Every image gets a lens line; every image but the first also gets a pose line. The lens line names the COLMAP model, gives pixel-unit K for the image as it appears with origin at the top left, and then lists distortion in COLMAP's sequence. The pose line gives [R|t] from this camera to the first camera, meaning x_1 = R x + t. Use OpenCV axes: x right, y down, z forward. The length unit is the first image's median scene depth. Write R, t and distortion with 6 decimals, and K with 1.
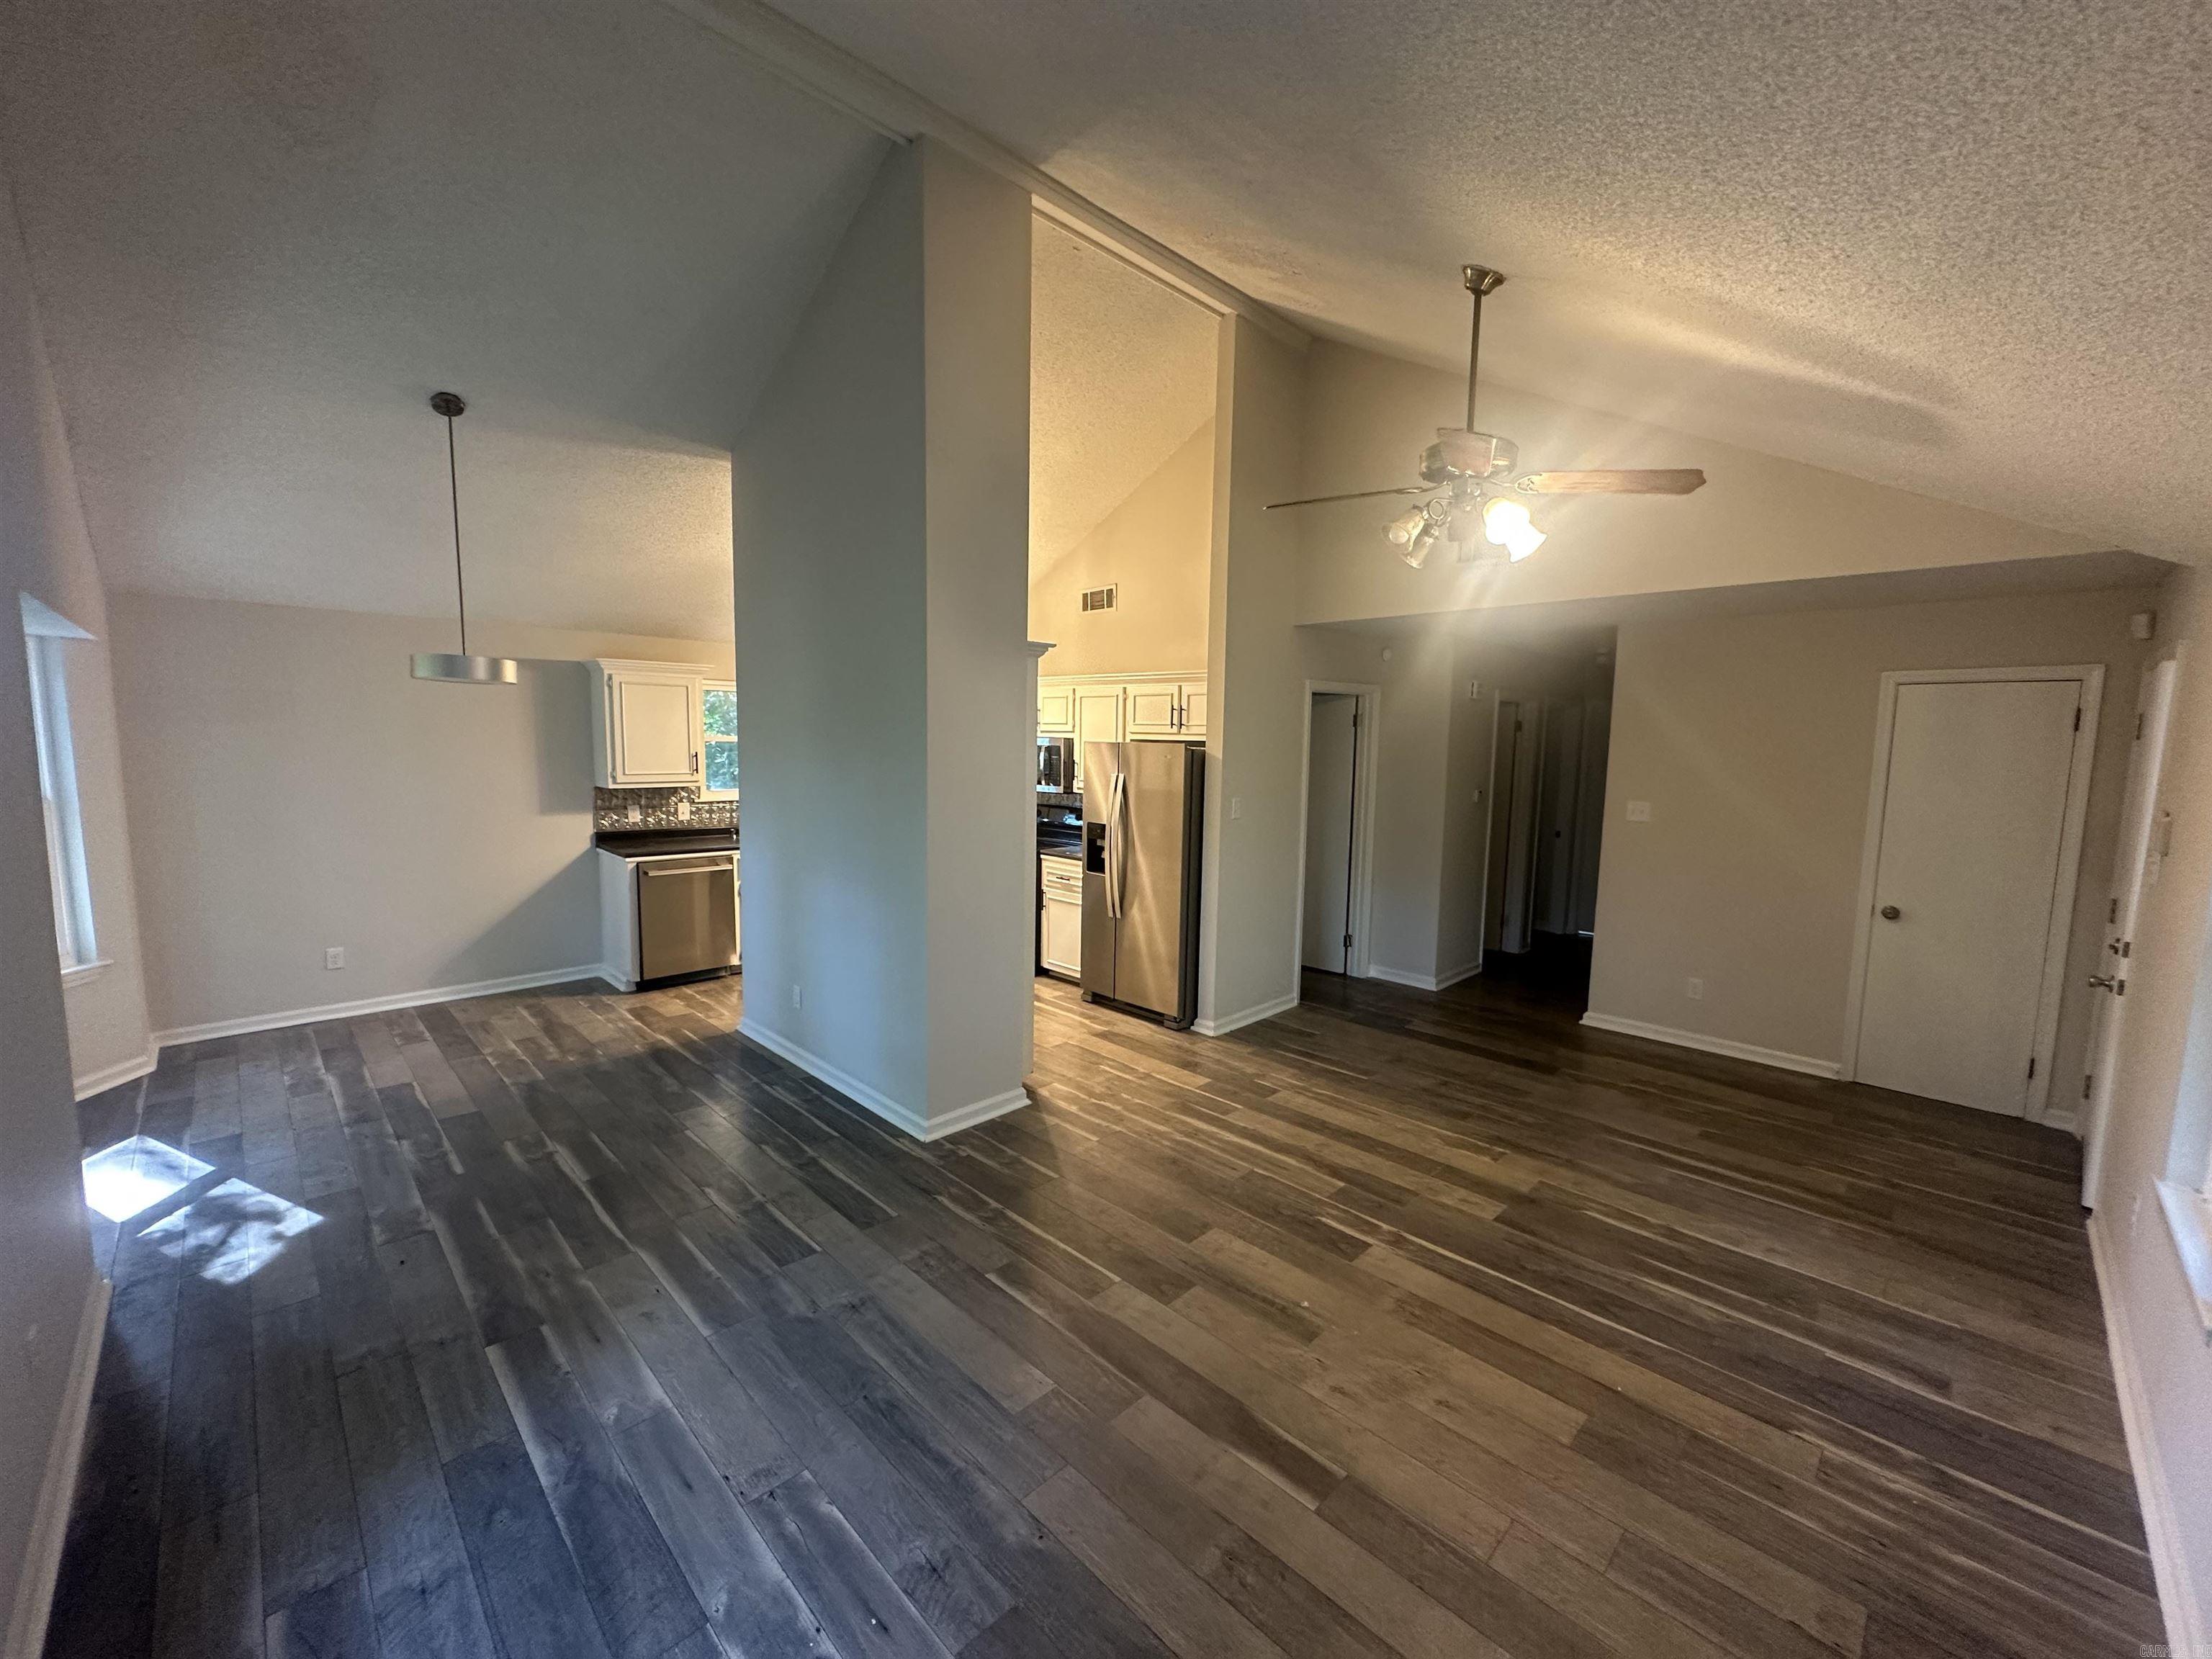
lens RADIAL K [[884.6, 0, 1106.0], [0, 884.6, 829.5], [0, 0, 1]] dist [-0.006312, 0.000555]
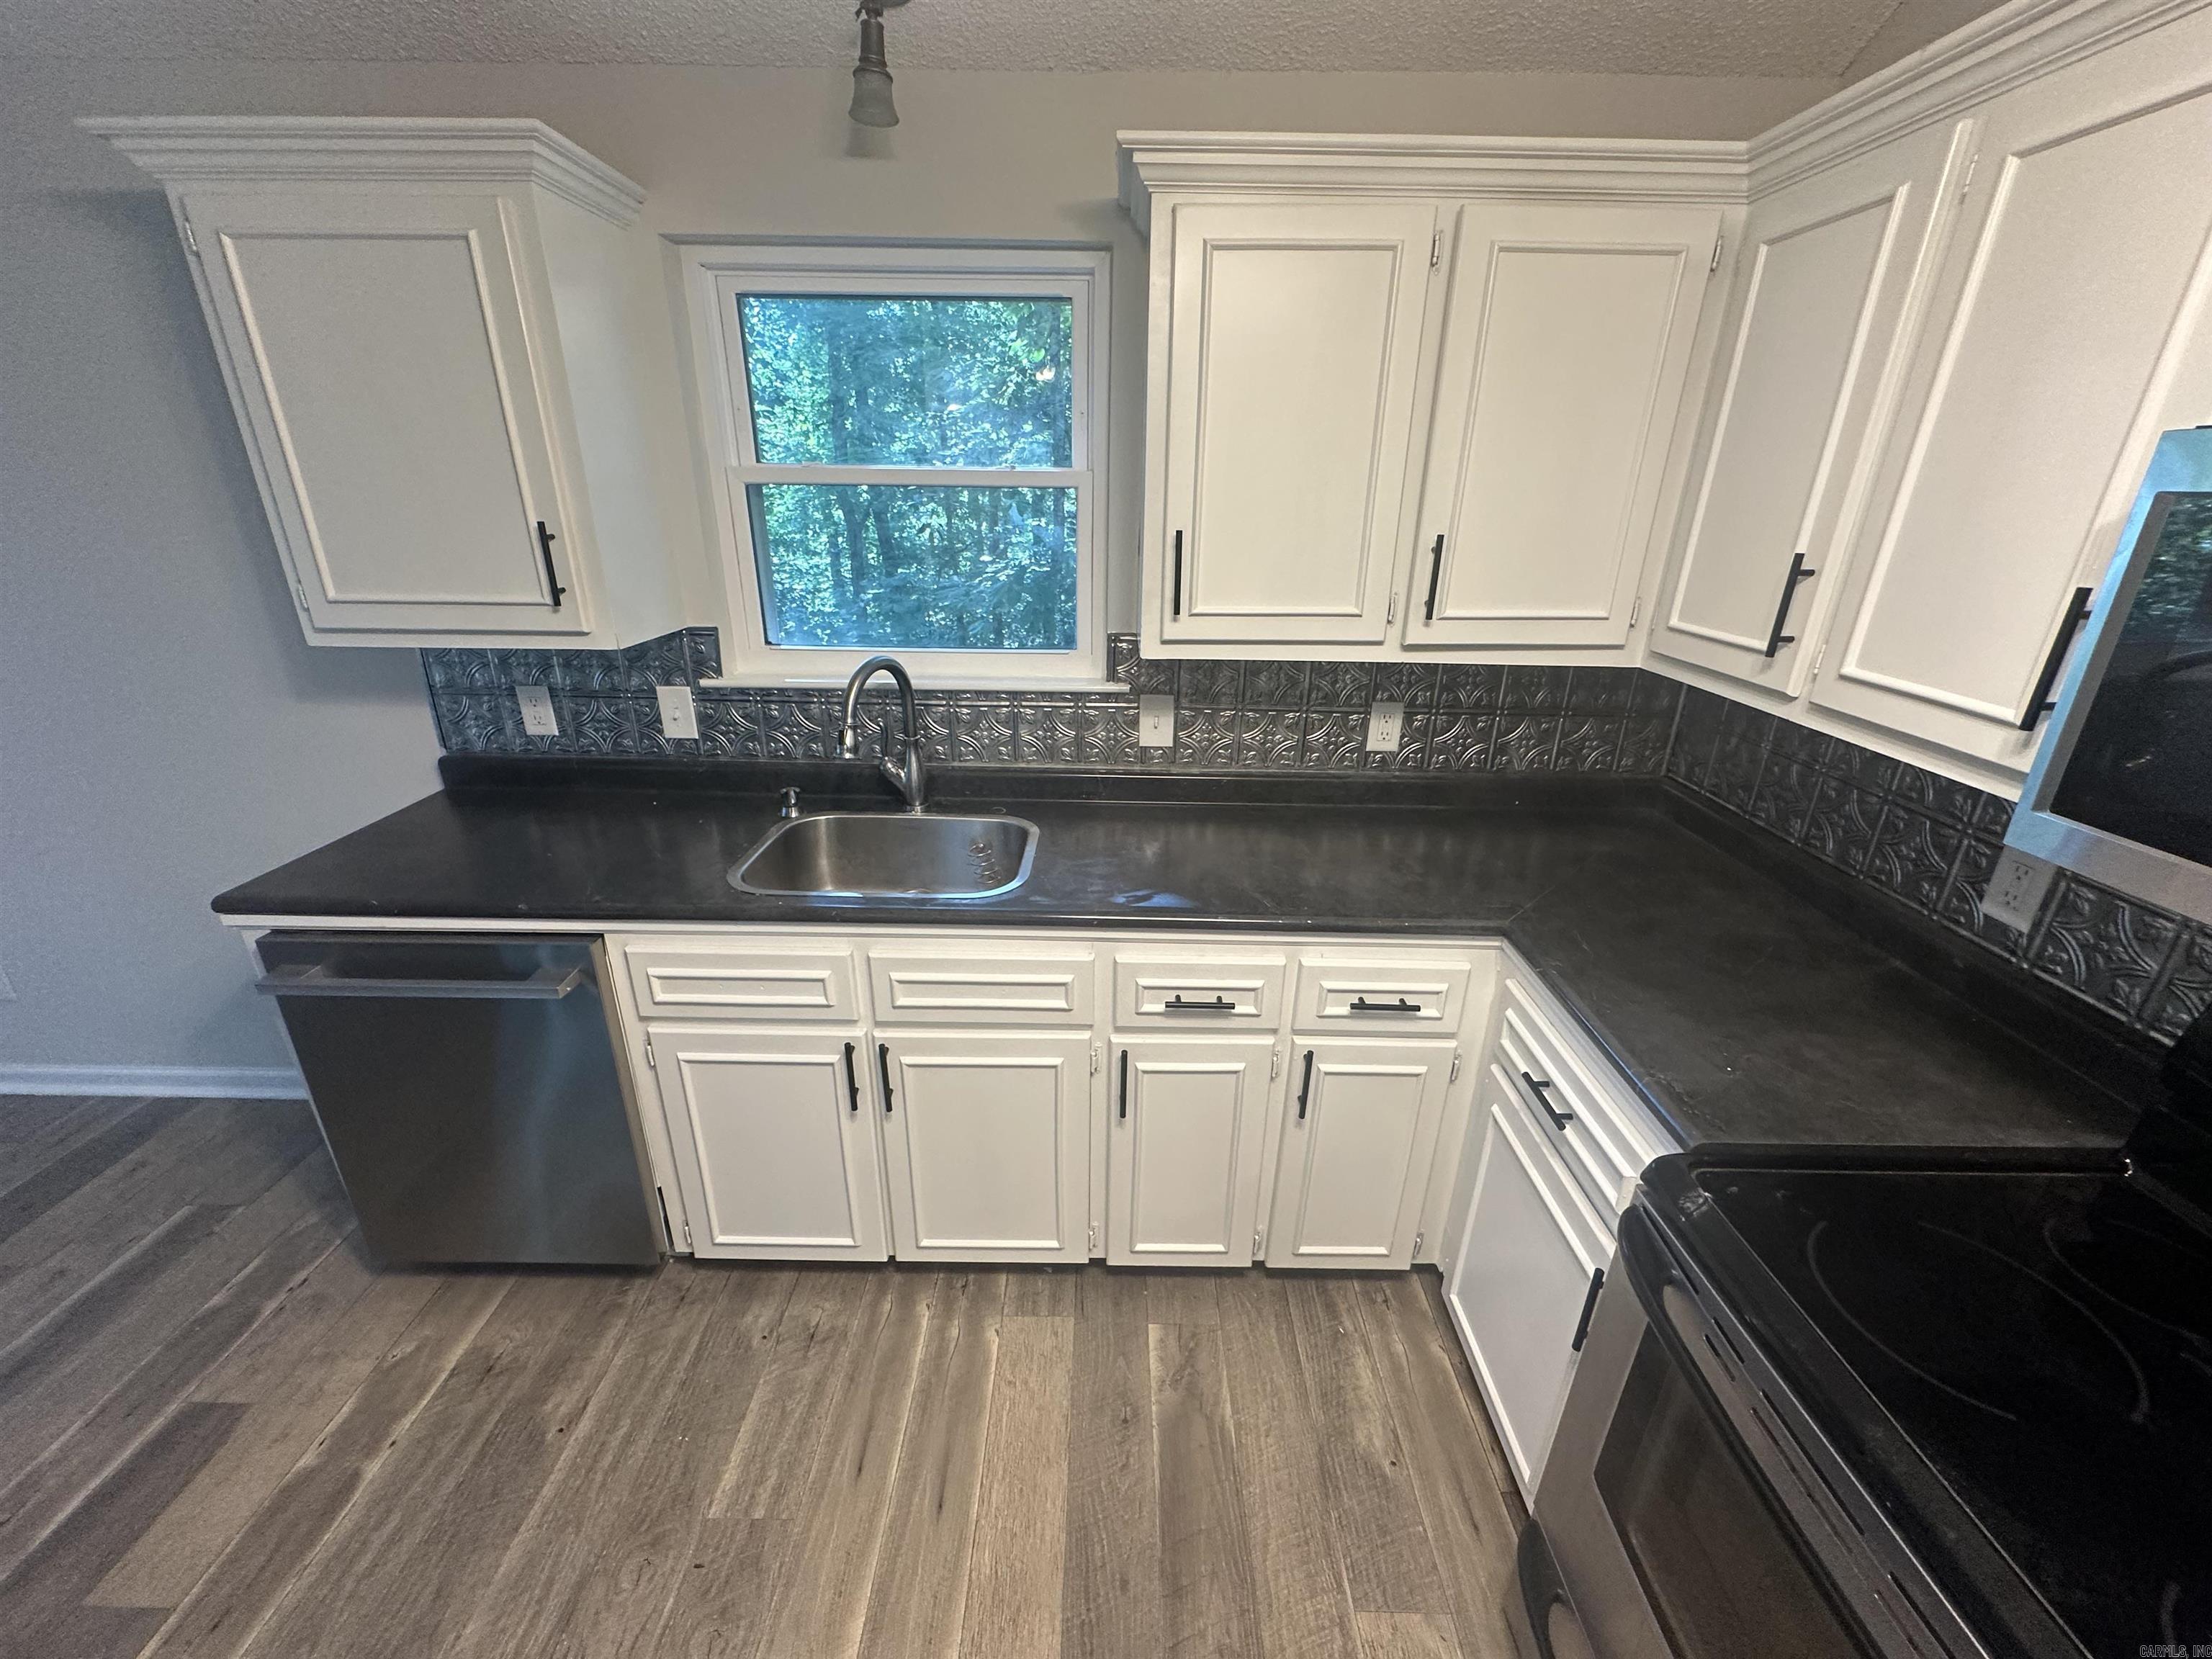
lens RADIAL K [[884.6, 0, 1106.0], [0, 884.6, 829.5], [0, 0, 1]] dist [-0.006312, 0.000555]
pose [[0.708300, 0.252256, -0.659301, -0.248836], [-0.076960, 0.955999, 0.283097, -0.147061], [0.701704, -0.149778, 0.696547, 1.544278]]
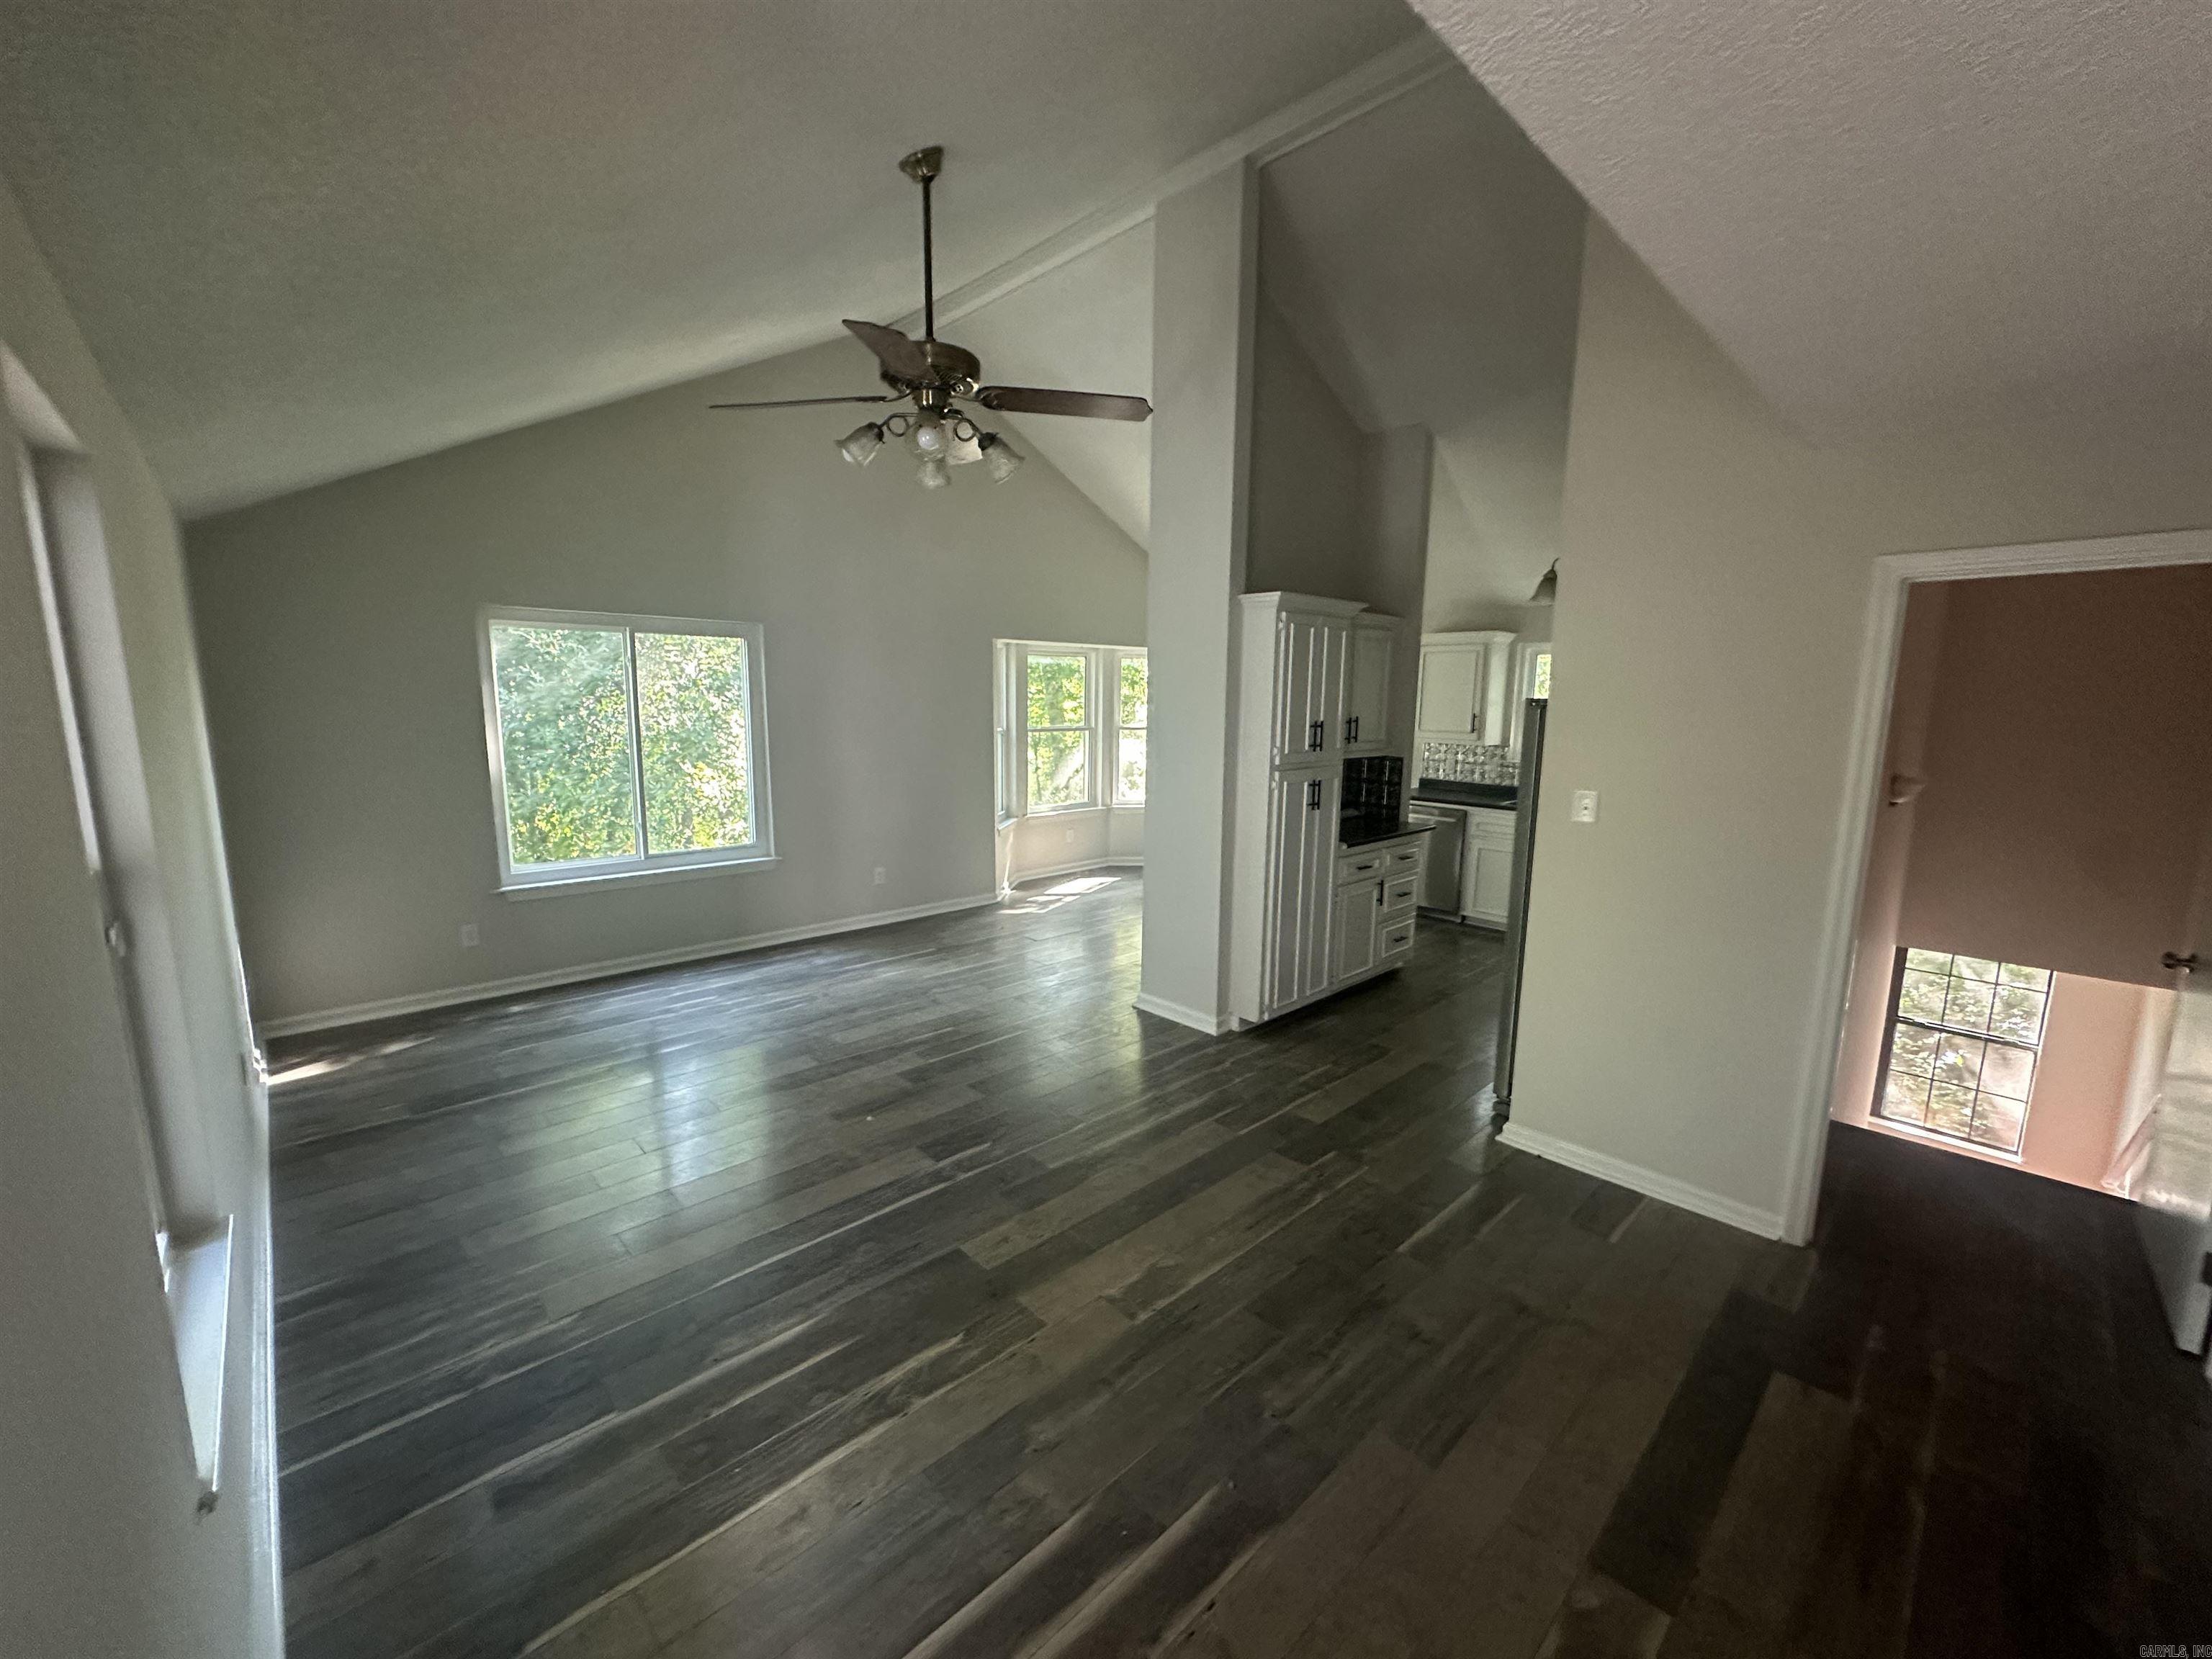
lens RADIAL K [[884.6, 0, 1106.0], [0, 884.6, 829.5], [0, 0, 1]] dist [-0.006312, 0.000555]
pose [[-0.021769, 0.139567, -0.989973, 1.069114], [-0.118440, 0.982875, 0.141171, -0.078448], [0.992723, 0.120326, -0.004866, 0.961242]]
